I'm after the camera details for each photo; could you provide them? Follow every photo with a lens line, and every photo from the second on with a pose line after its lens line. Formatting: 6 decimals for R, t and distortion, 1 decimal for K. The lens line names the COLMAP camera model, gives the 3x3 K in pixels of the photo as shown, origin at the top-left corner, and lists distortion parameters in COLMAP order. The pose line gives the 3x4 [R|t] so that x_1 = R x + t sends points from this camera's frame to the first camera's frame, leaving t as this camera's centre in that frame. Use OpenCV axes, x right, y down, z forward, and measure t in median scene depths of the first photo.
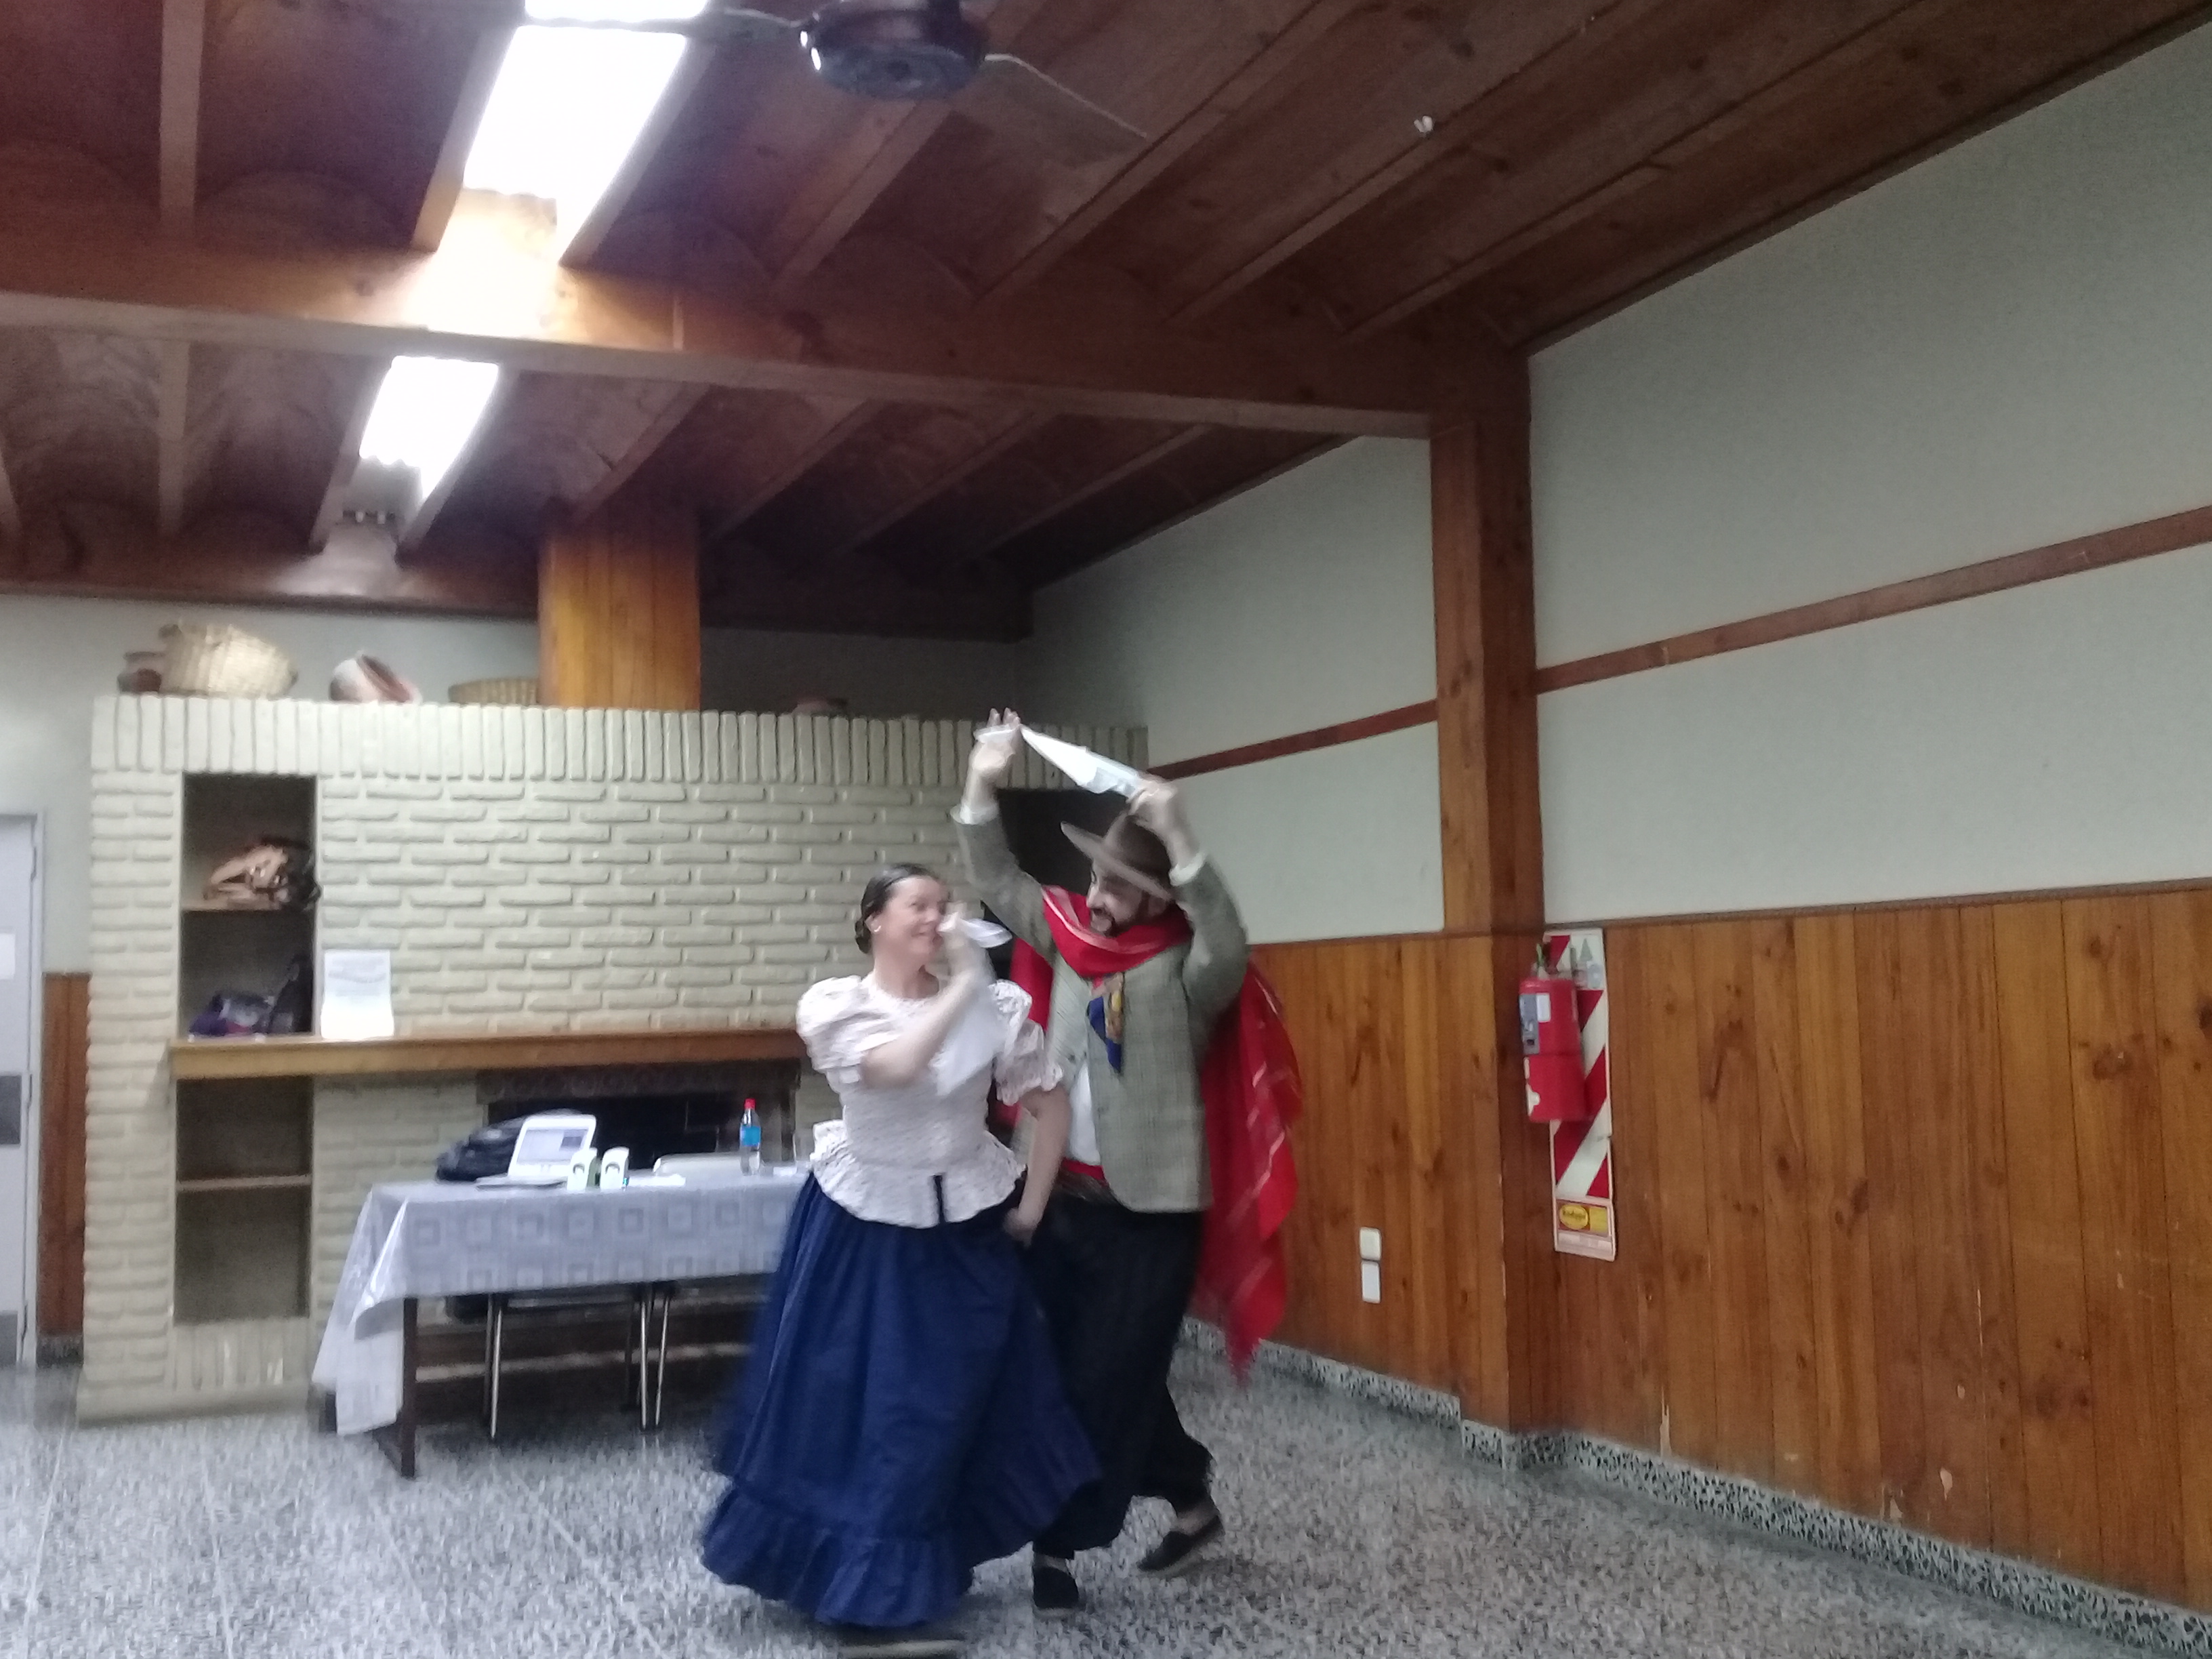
lens RADIAL K [[2305.9, 0, 1057.8], [0, 2305.9, 810.1], [0, 0, 1]] dist [0.129119, -0.259813]
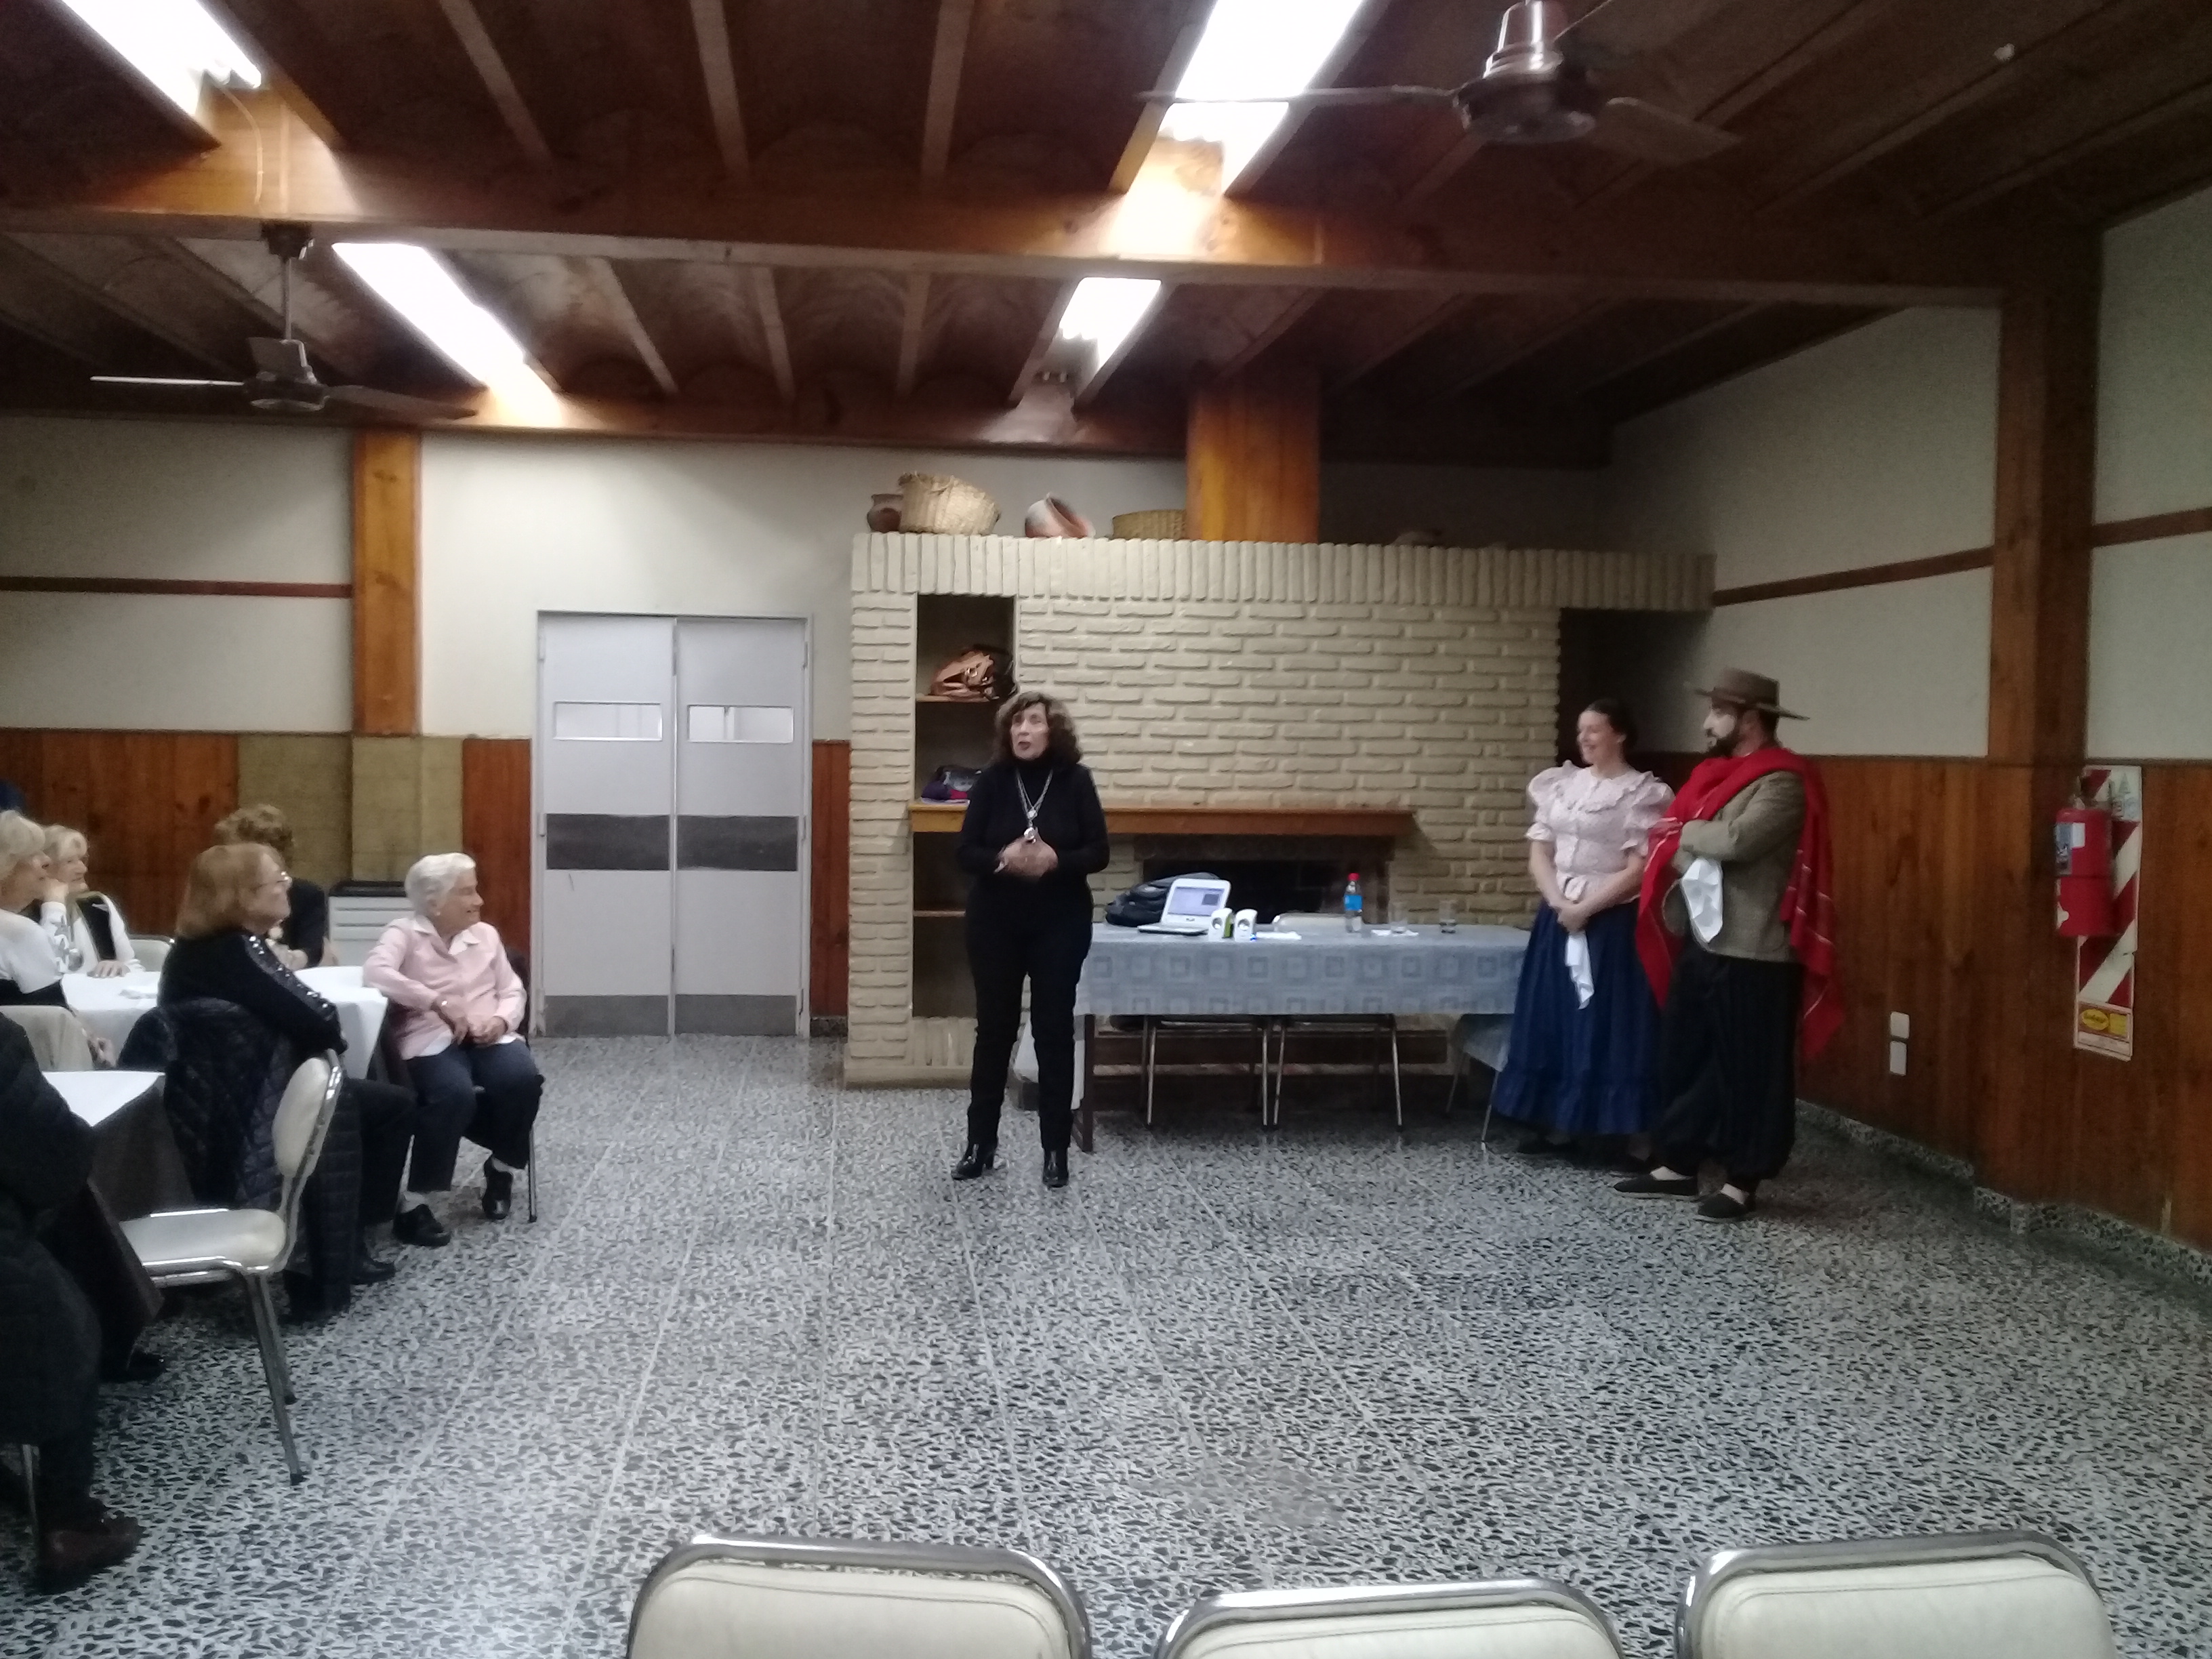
lens RADIAL K [[2016.7, 0, 1062.2], [0, 2016.7, 799.5], [0, 0, 1]] dist [0.067575, -0.111397]
pose [[0.964342, 0.039672, -0.261669, -0.004455], [-0.010417, 0.993625, 0.112252, -0.029715], [0.264455, -0.105524, 0.958608, -0.051015]]
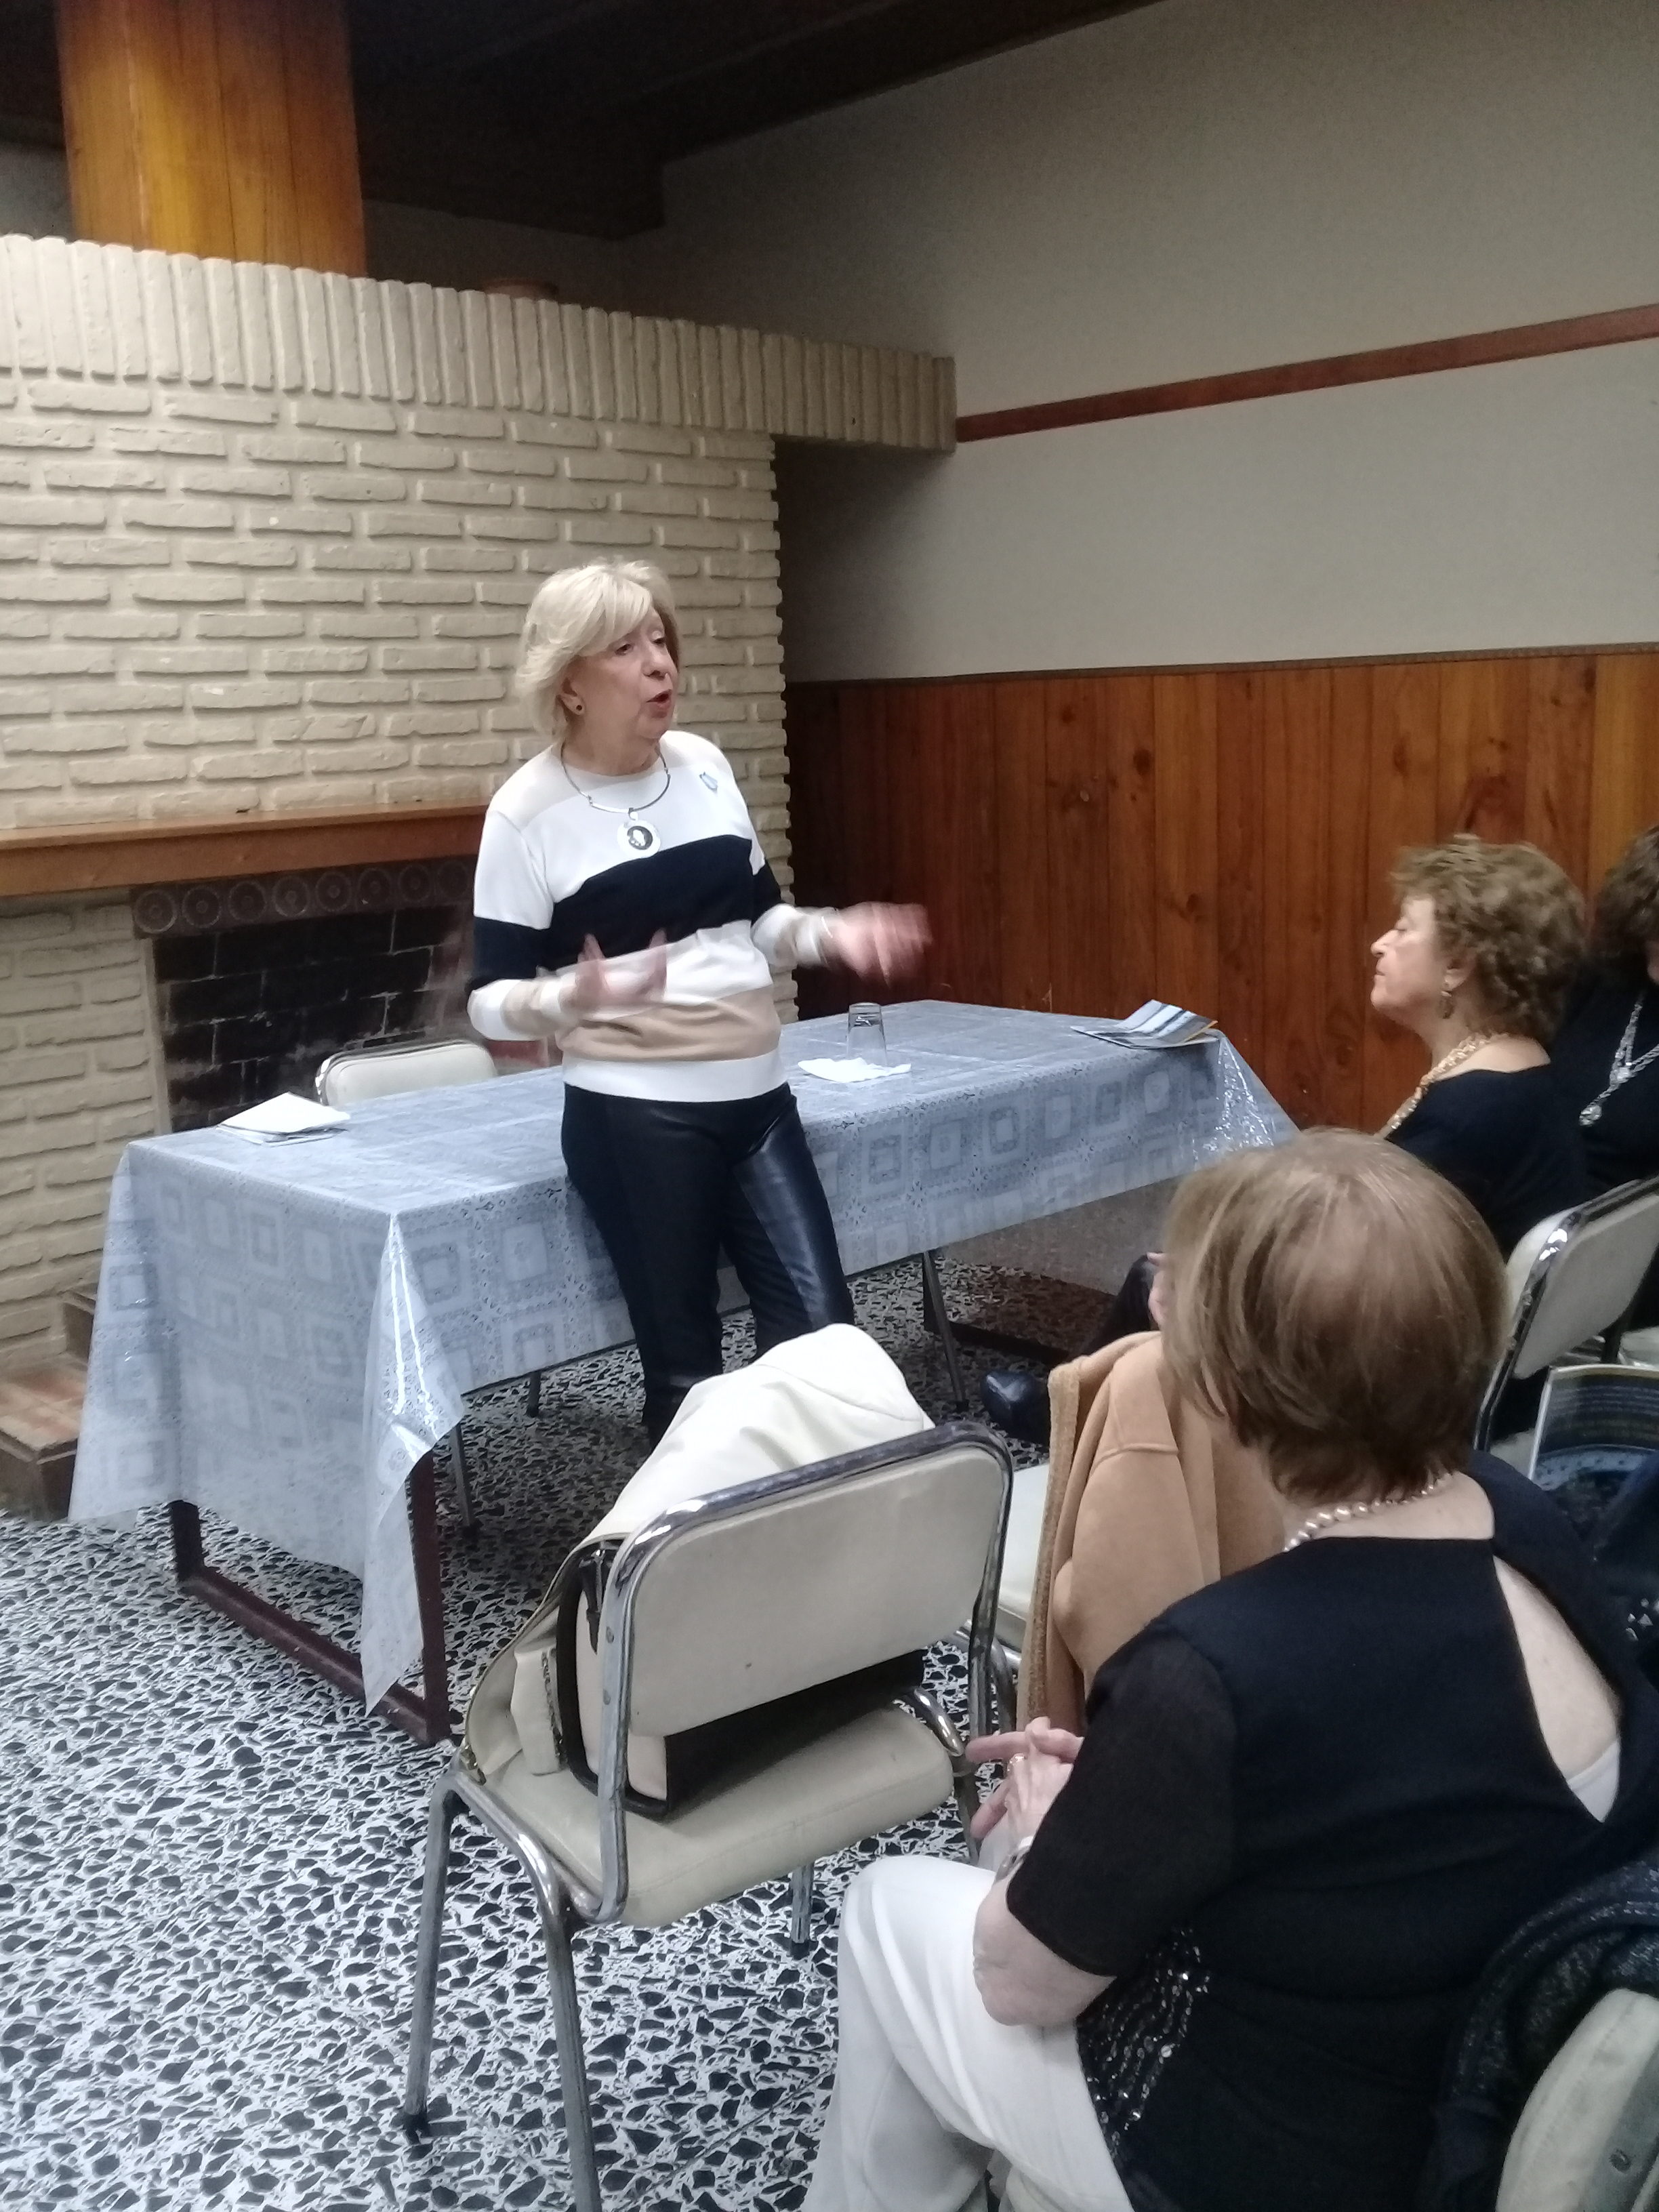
lens RADIAL K [[2006.1, 0, 861.6], [0, 2006.1, 1110.3], [0, 0, 1]] dist [0.069493, -0.157308]
pose [[0.919494, -0.091685, 0.382262, -0.294963], [-0.014322, 0.963962, 0.265656, 0.027317], [-0.392843, -0.249744, 0.885044, 0.467740]]
